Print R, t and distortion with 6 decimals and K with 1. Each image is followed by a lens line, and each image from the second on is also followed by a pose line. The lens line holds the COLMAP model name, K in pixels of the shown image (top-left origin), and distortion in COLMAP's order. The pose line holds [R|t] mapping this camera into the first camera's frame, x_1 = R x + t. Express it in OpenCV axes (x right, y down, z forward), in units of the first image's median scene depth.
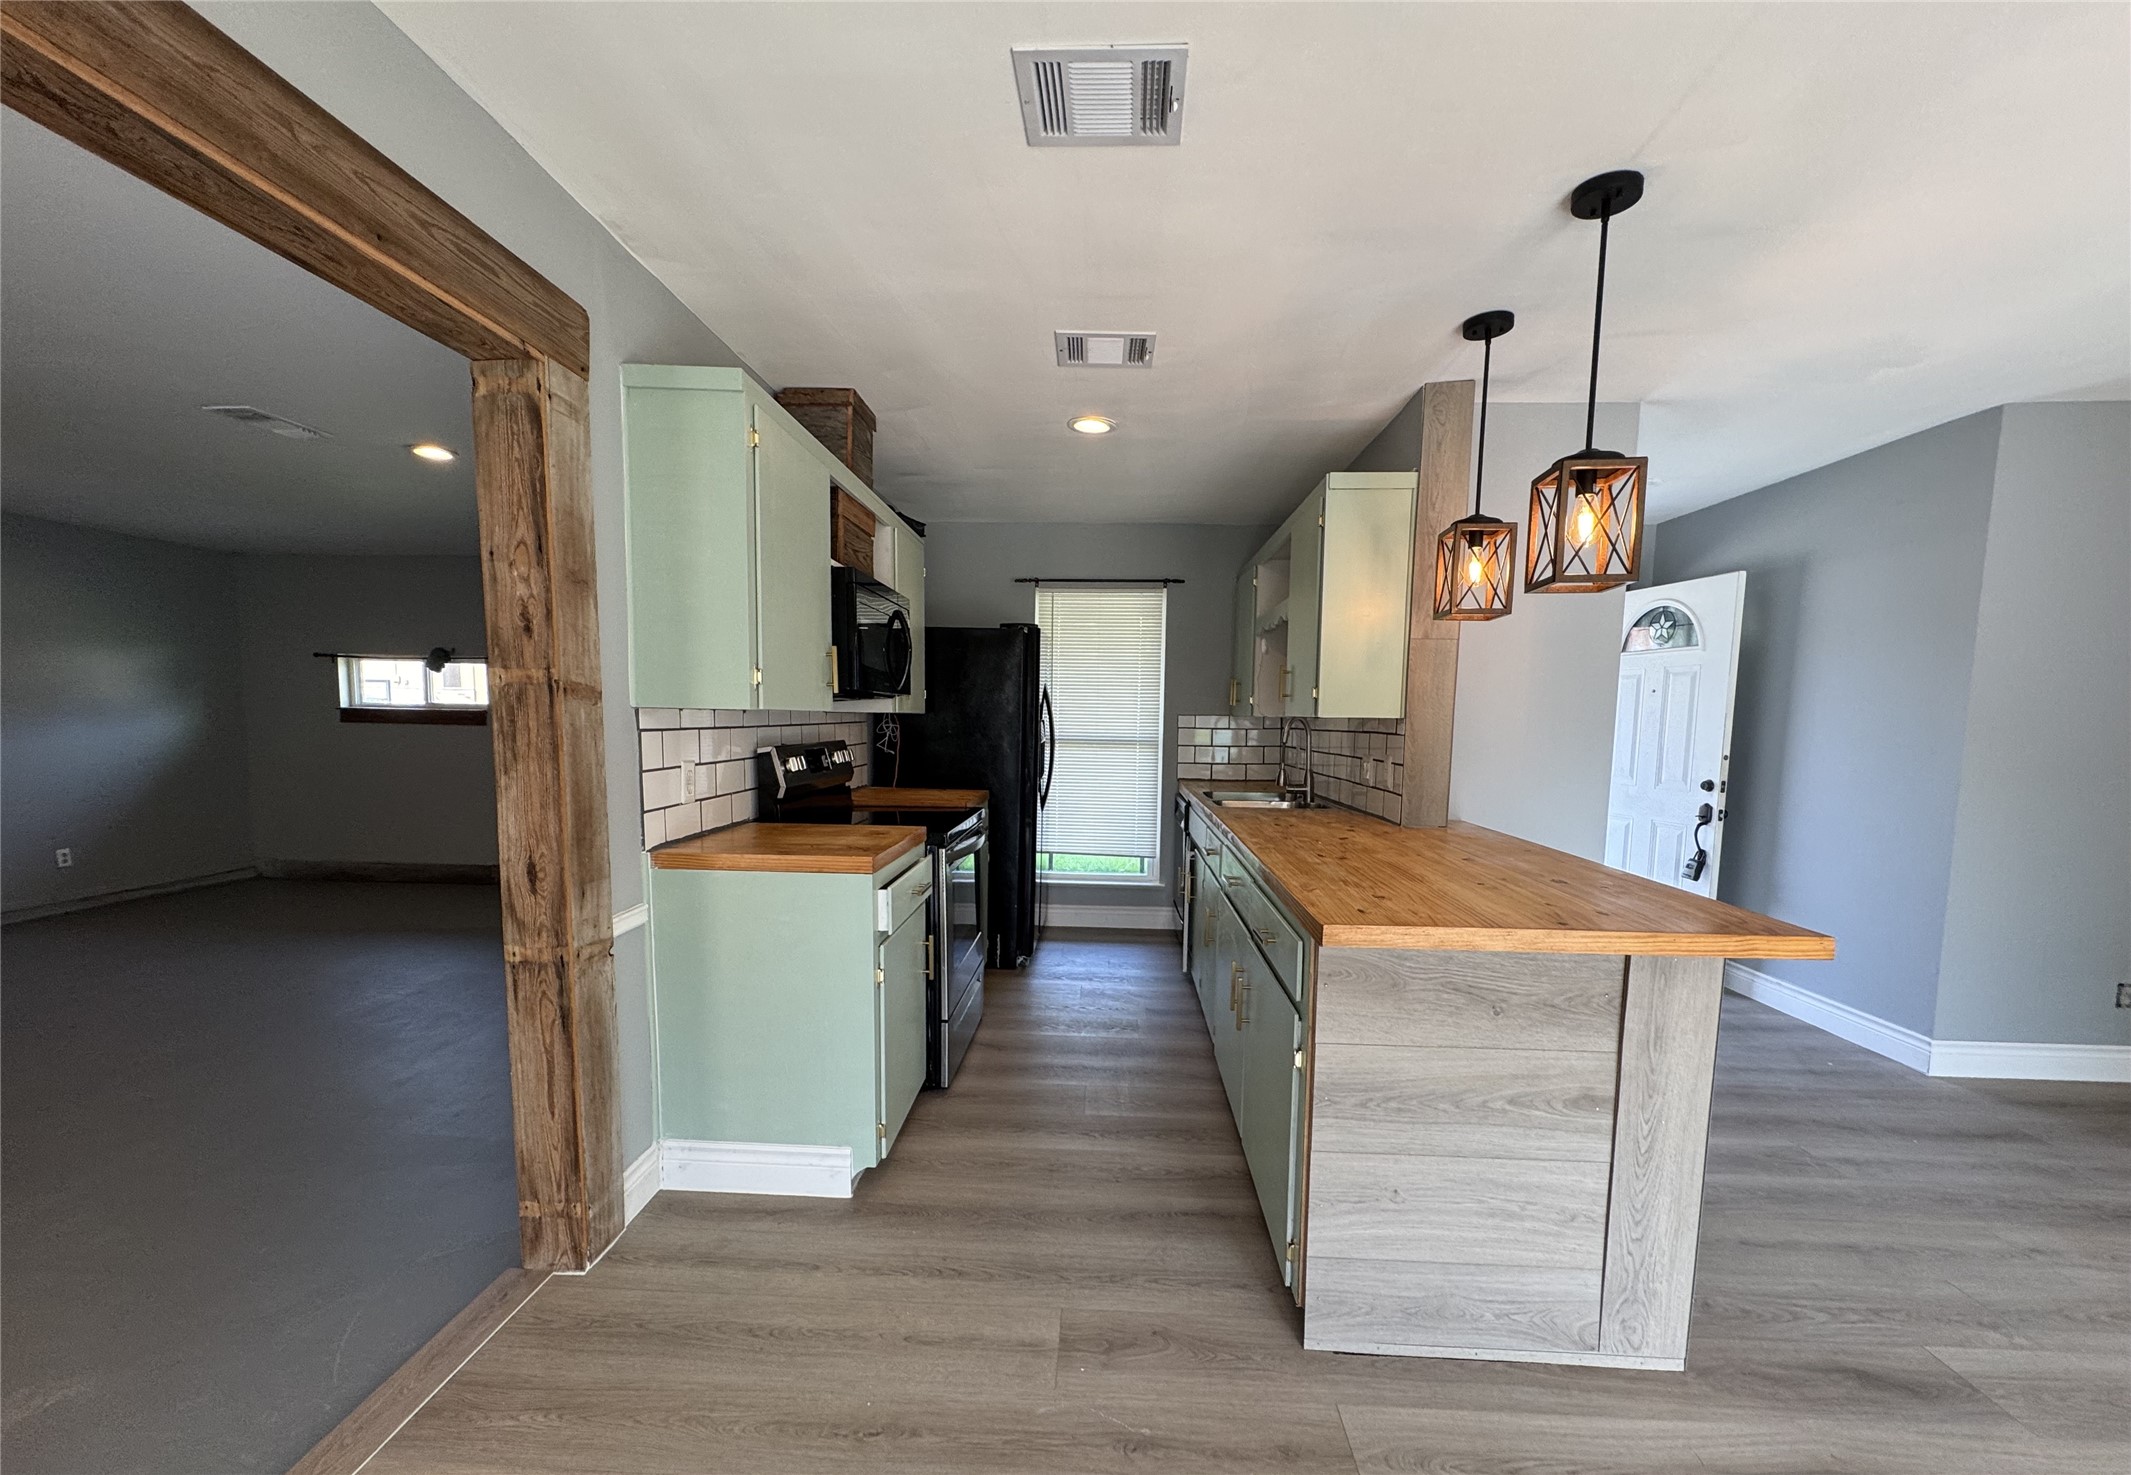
lens RADIAL K [[853.3, 0, 1061.5], [0, 853.3, 798.1], [0, 0, 1]] dist [0.002769, -0.001385]
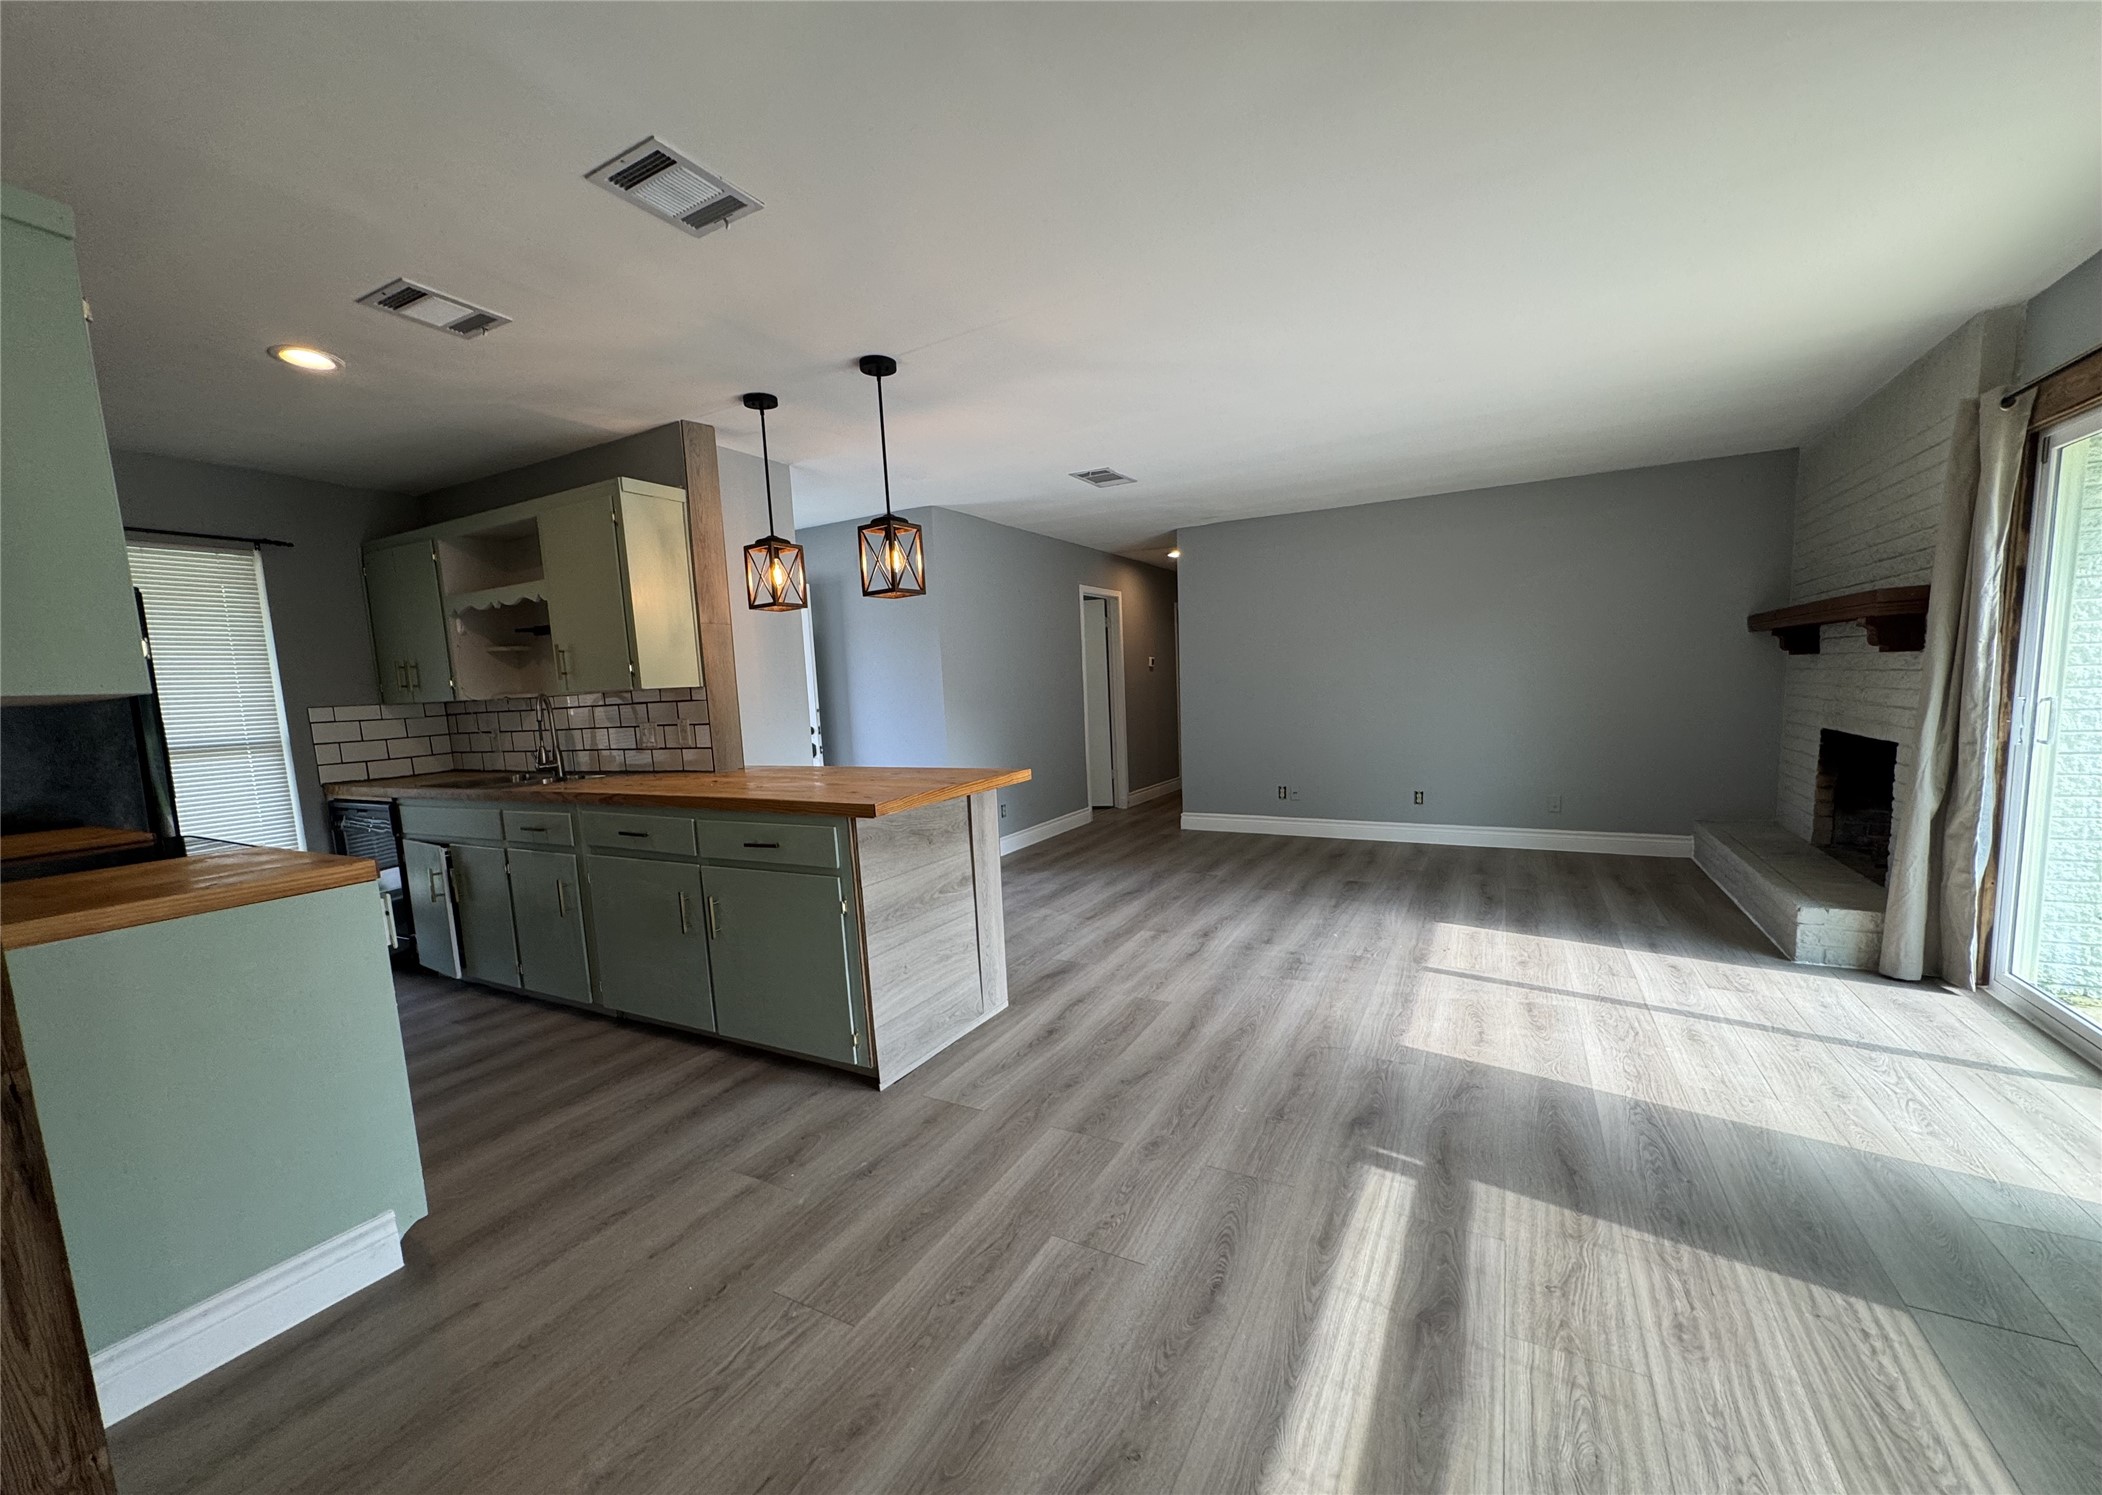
lens RADIAL K [[838.7, 0, 1049.6], [0, 838.7, 785.8], [0, 0, 1]] dist [0.000192, -0.000375]
pose [[0.431642, -0.143338, 0.890584, -0.644370], [0.143497, 0.985633, 0.089088, 0.017043], [-0.890558, 0.089342, 0.446009, 0.017067]]
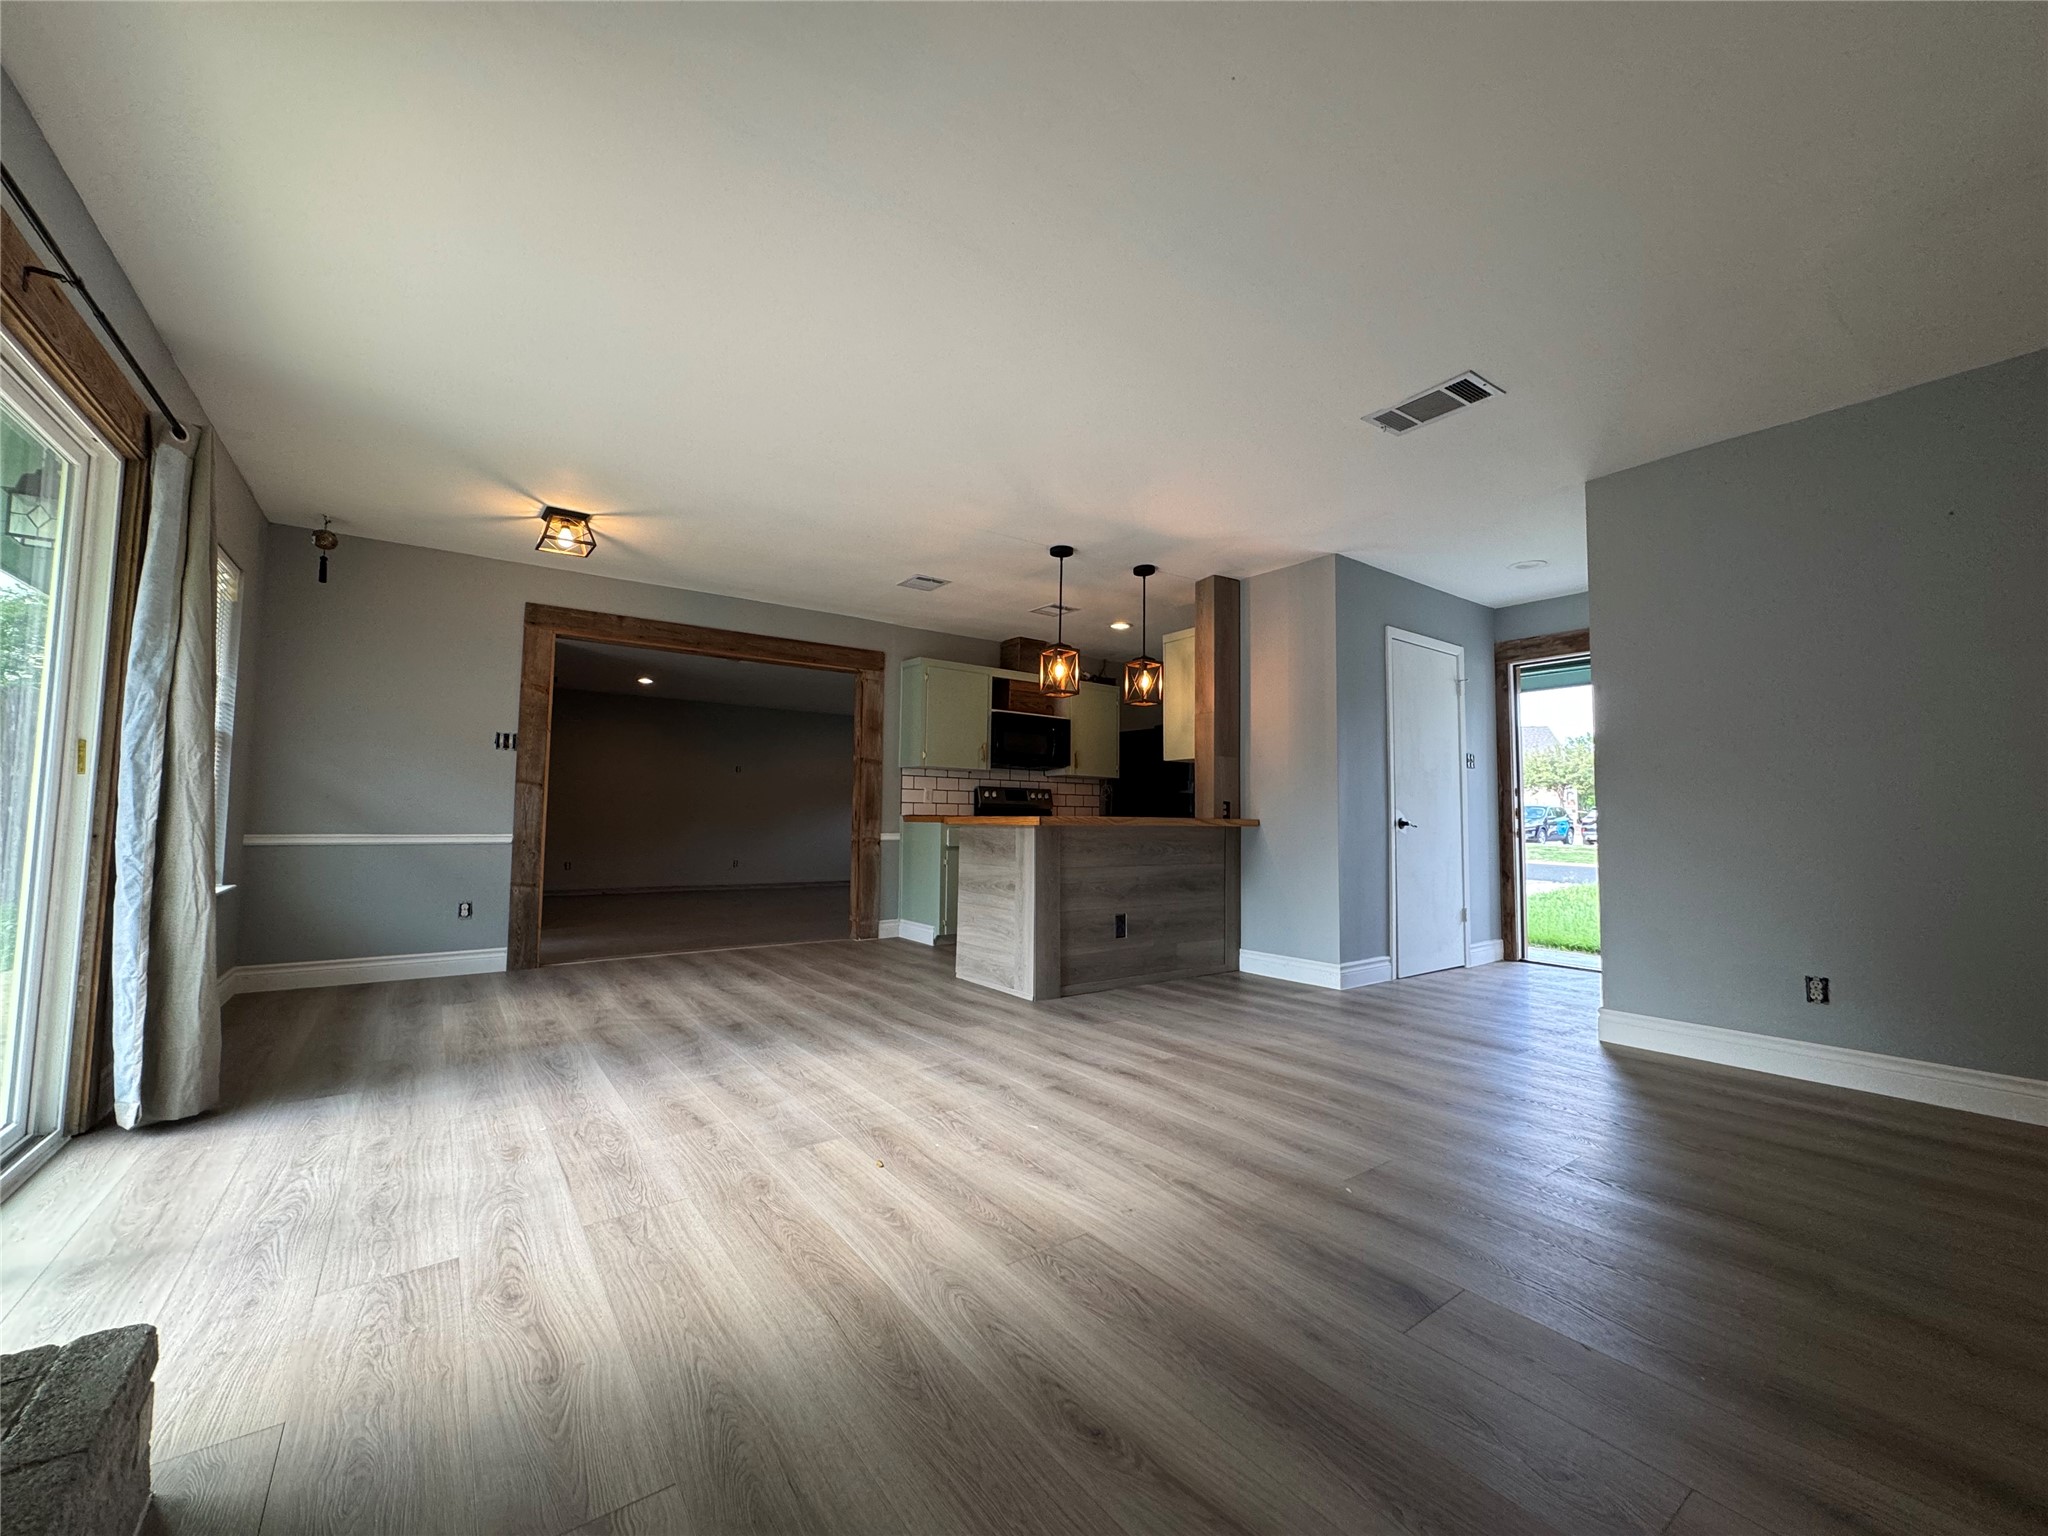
lens RADIAL K [[815.6, 0, 1025.9], [0, 815.6, 771.7], [0, 0, 1]] dist [-0.001109, 0.000319]
pose [[0.629903, -0.054364, -0.774769, 1.947692], [-0.079975, 0.987705, -0.134327, 0.251550], [0.772545, 0.146575, 0.617810, -0.432678]]
